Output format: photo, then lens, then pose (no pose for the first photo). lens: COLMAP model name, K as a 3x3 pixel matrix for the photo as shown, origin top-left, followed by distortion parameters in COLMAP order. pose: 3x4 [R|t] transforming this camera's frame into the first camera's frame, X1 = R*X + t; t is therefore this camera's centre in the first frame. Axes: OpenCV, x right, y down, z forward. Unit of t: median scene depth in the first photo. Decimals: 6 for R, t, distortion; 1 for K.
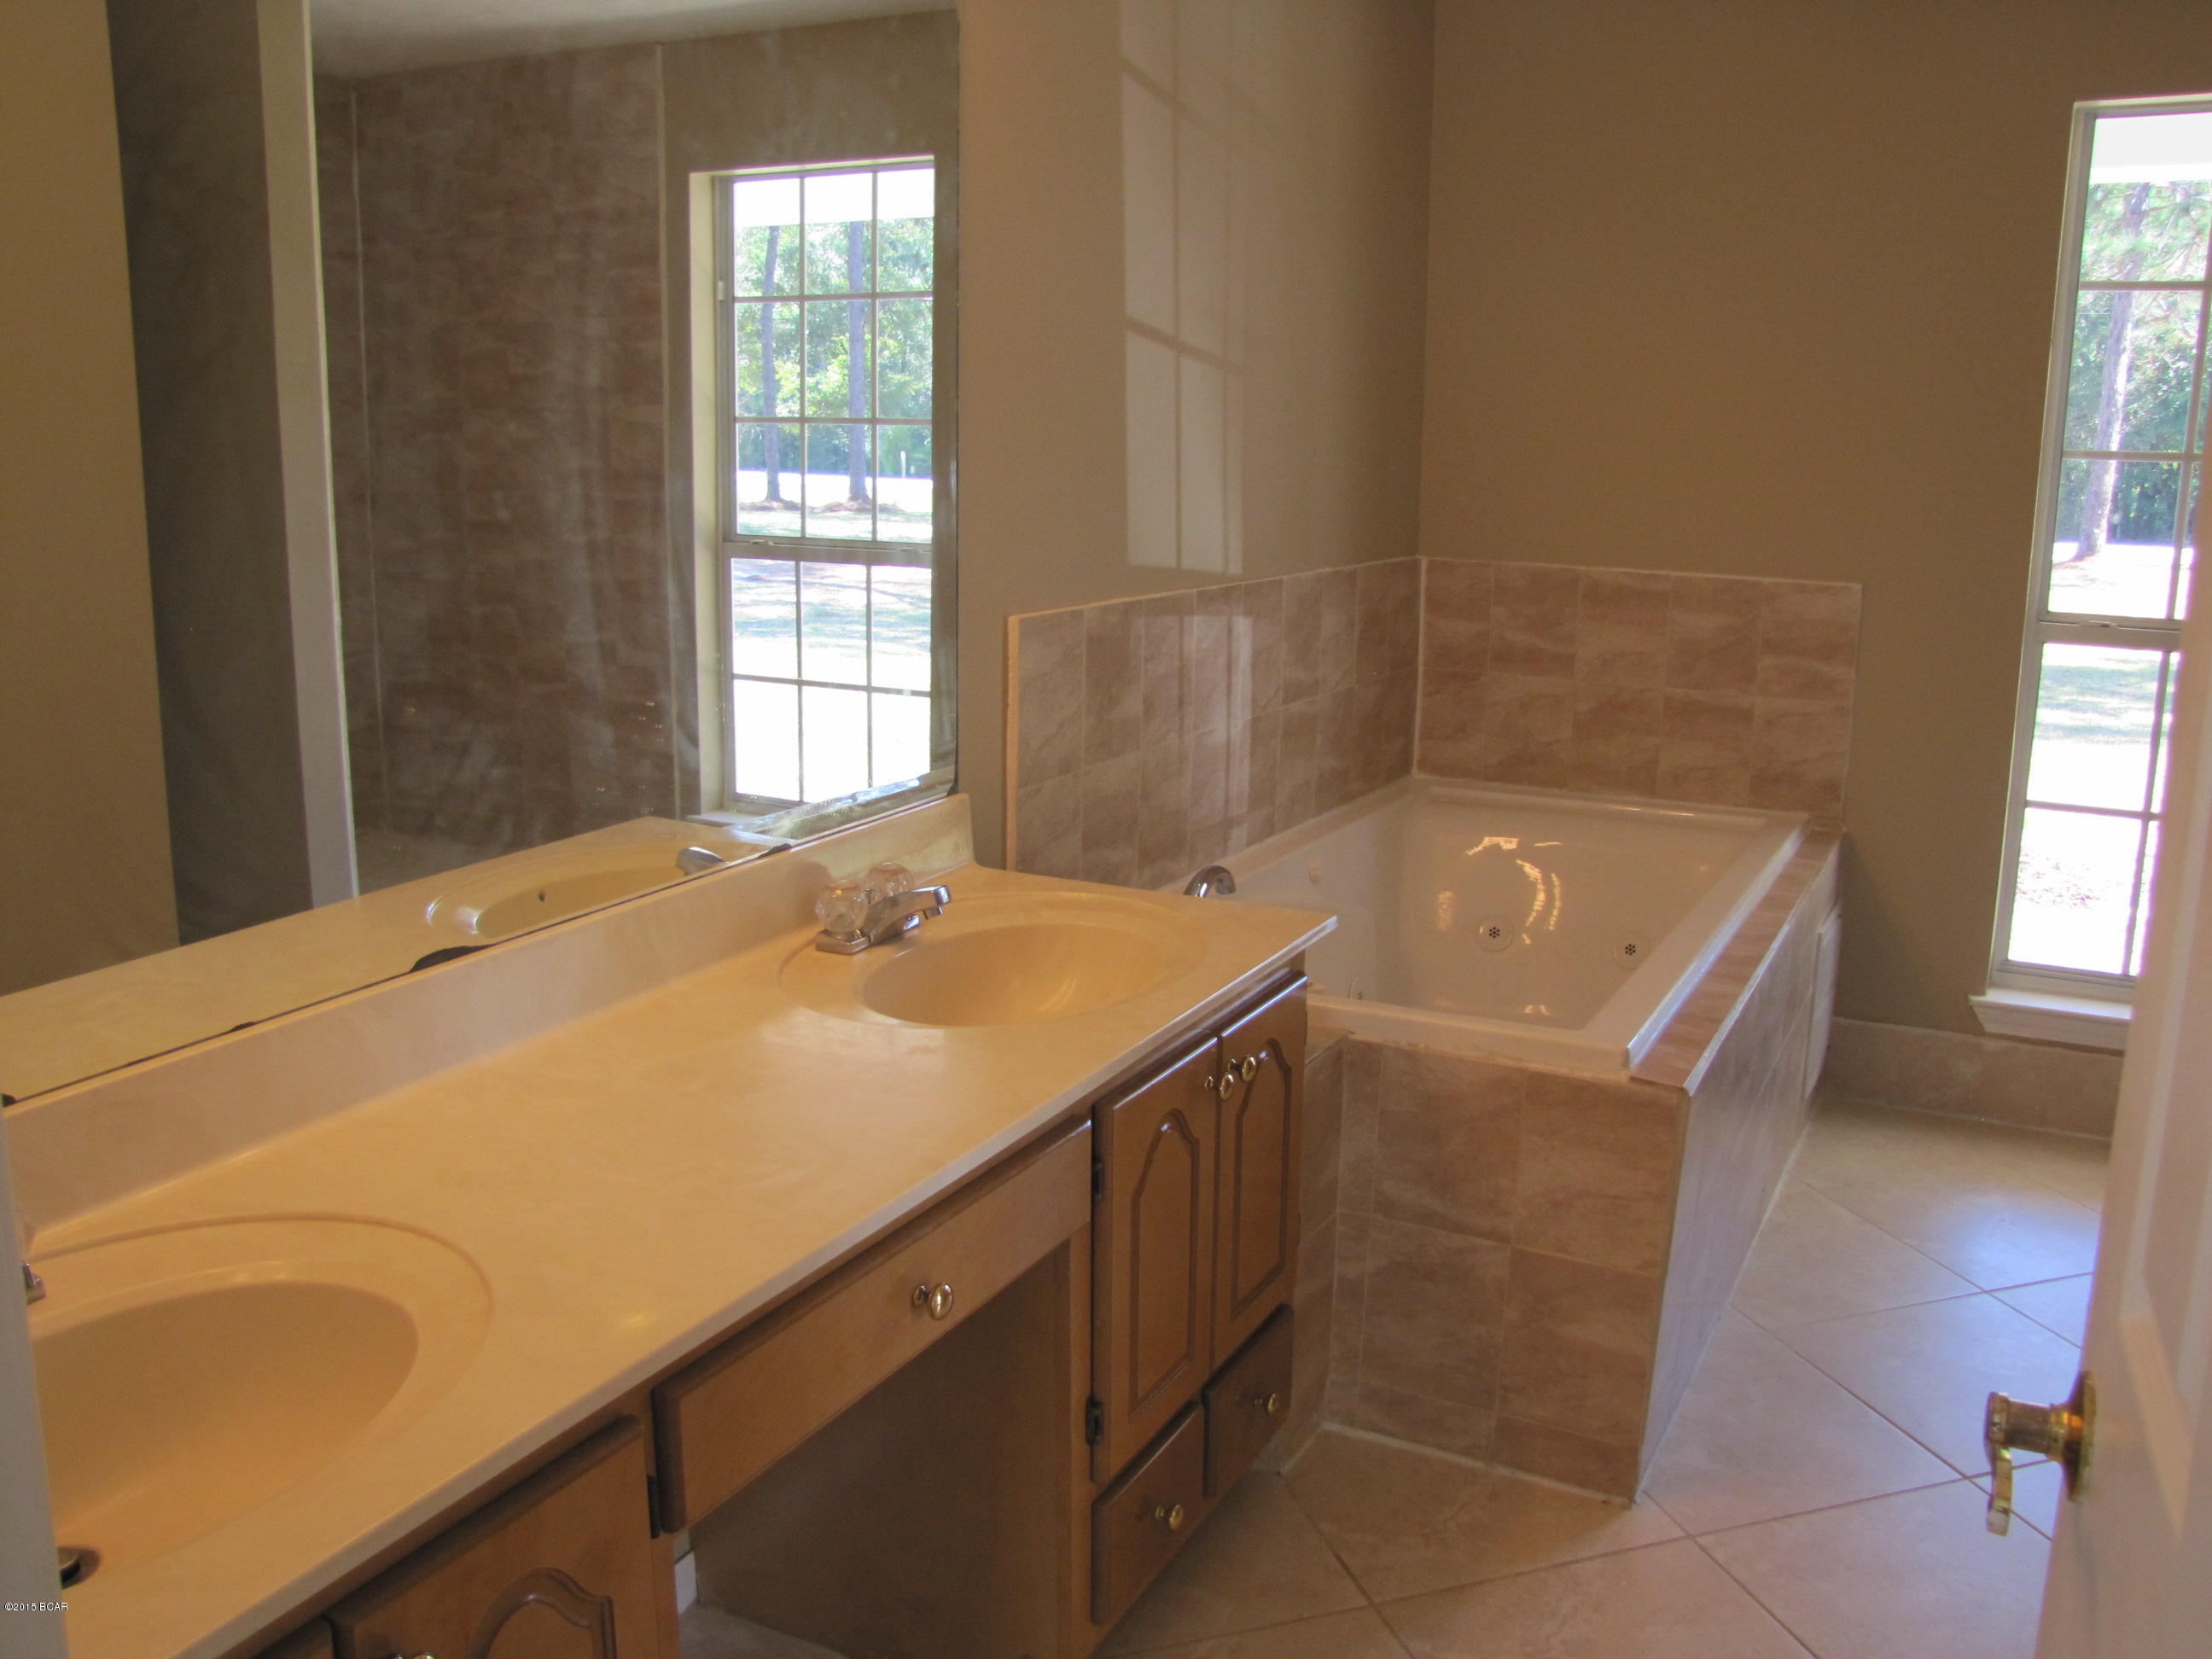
lens RADIAL K [[1876.6, 0, 1106.0], [0, 1876.6, 829.5], [0, 0, 1]] dist [-0.120517, 0.060548]
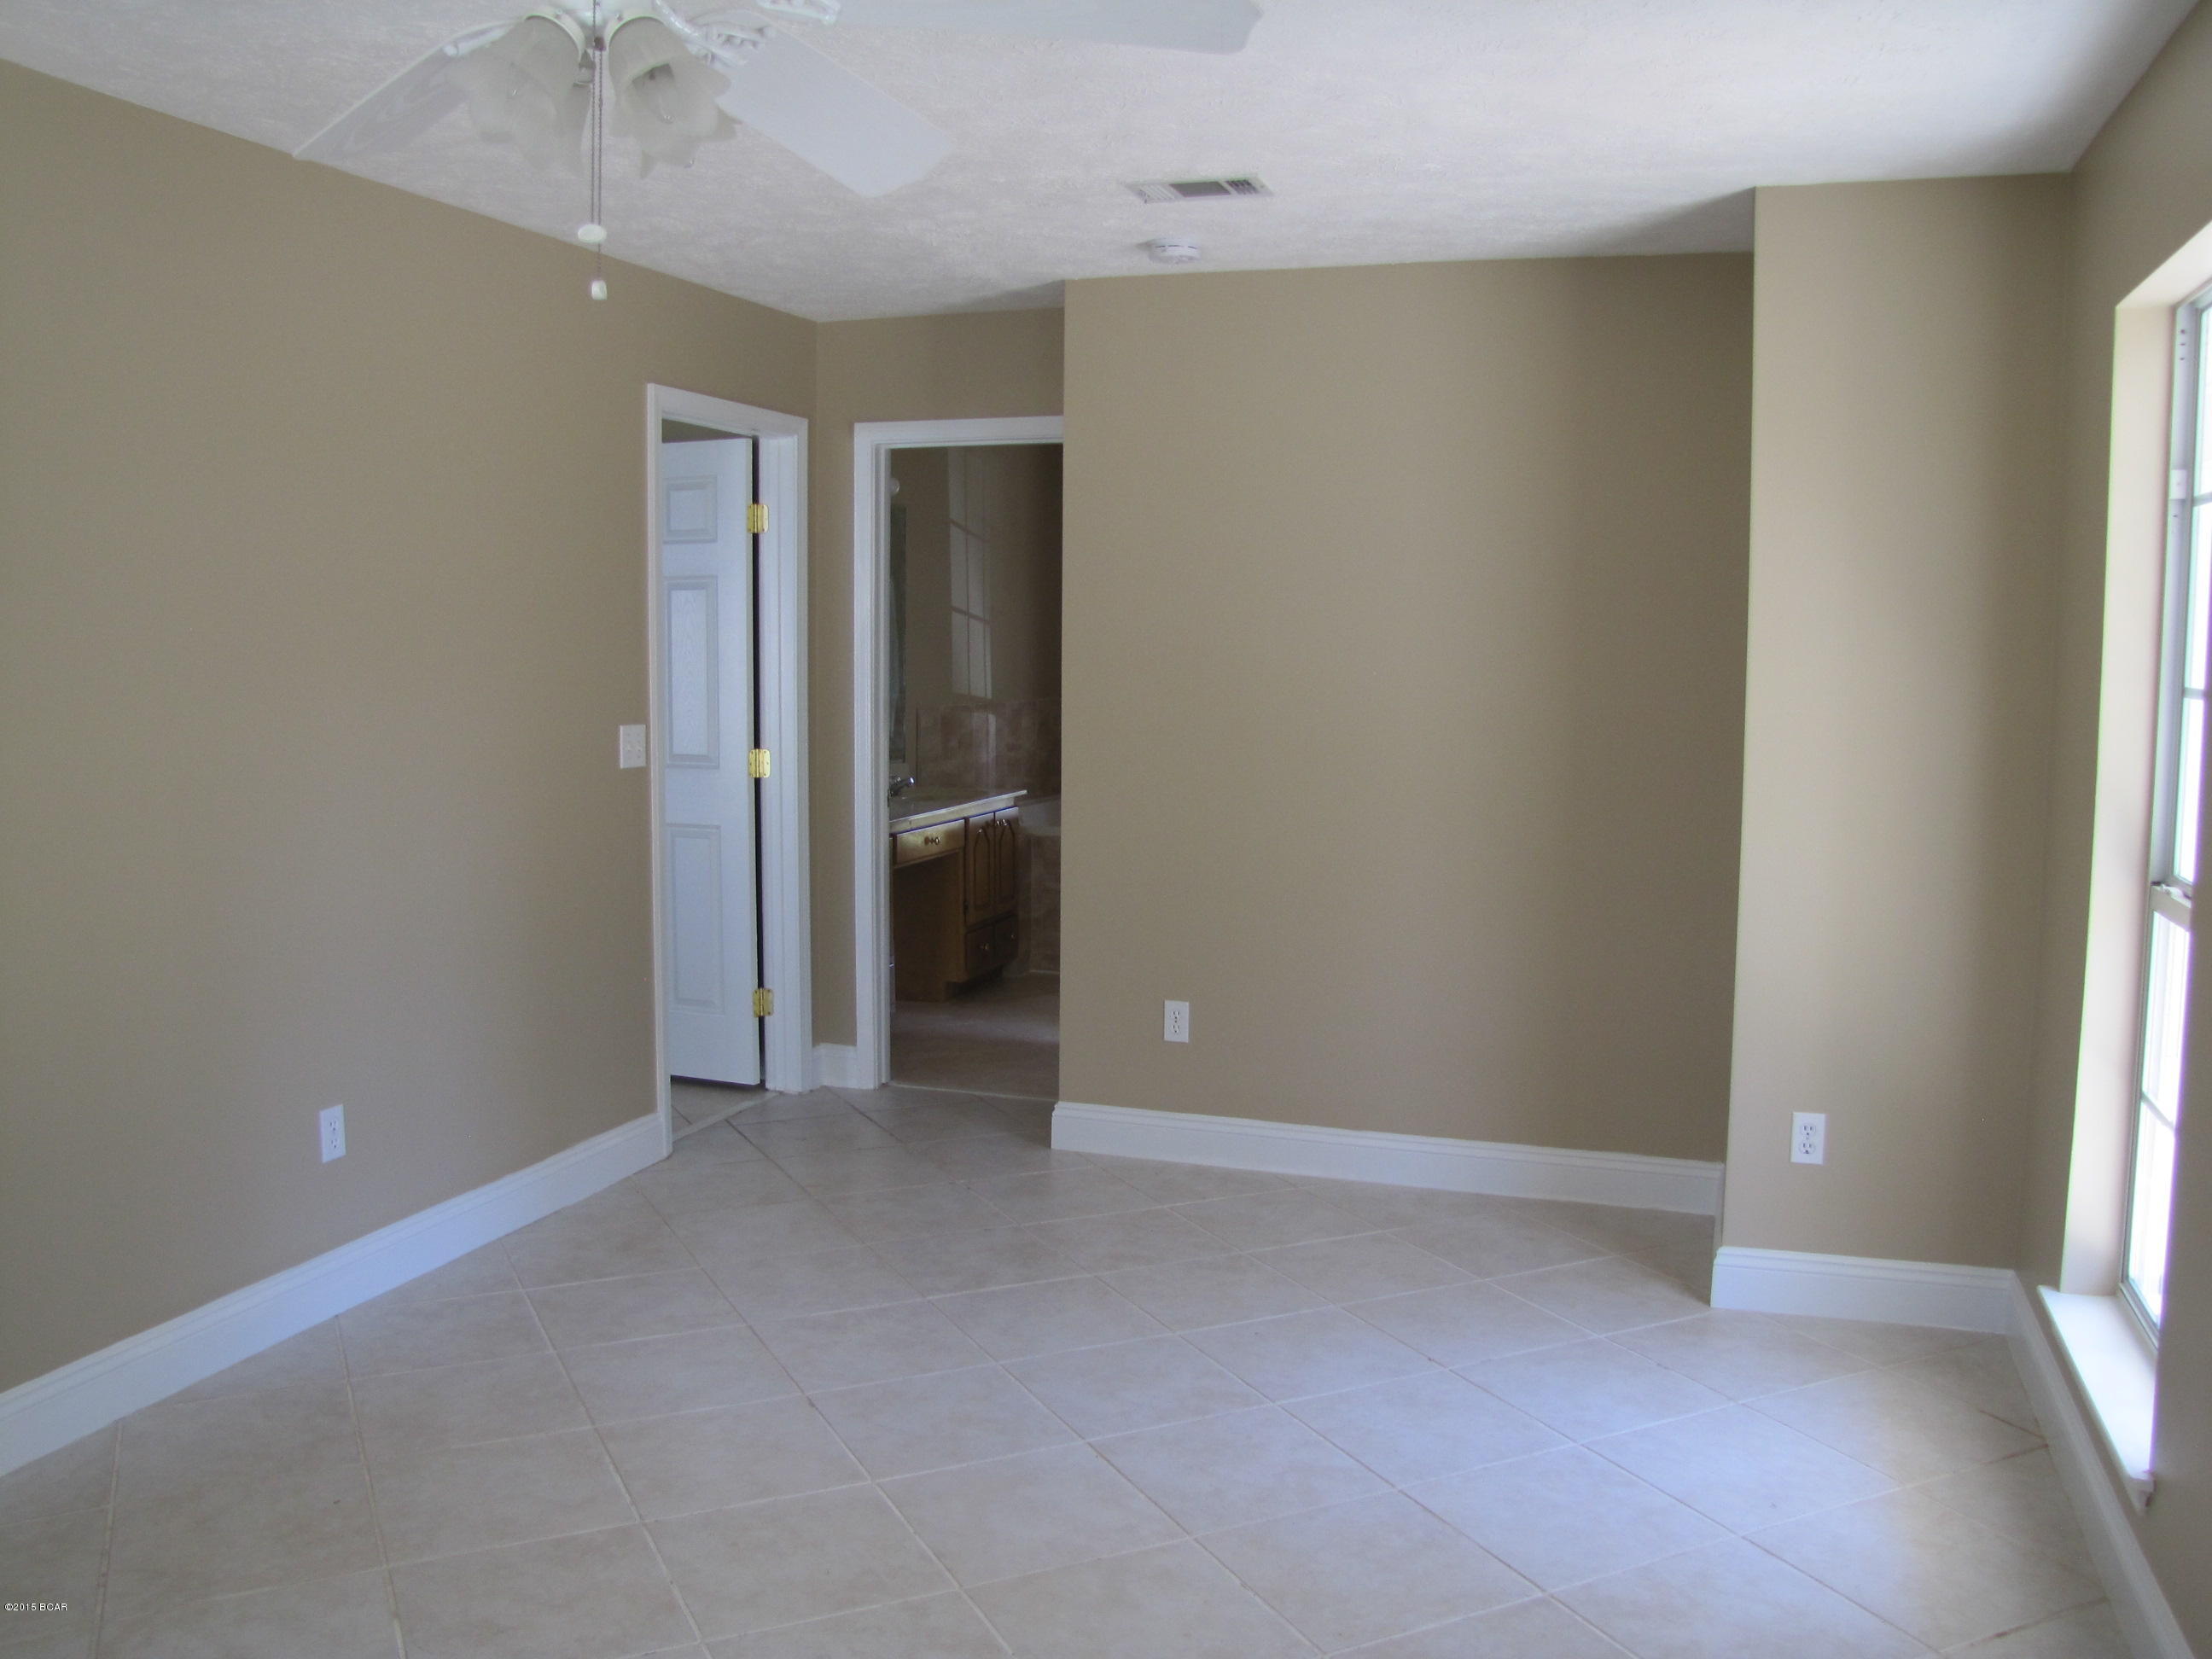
lens RADIAL K [[1876.6, 0, 1106.0], [0, 1876.6, 829.5], [0, 0, 1]] dist [-0.120517, 0.060548]
pose [[0.987488, -0.010983, 0.157311, -0.200254], [0.029481, 0.992841, -0.115747, 0.385527], [-0.154914, 0.118936, 0.980743, -1.723897]]
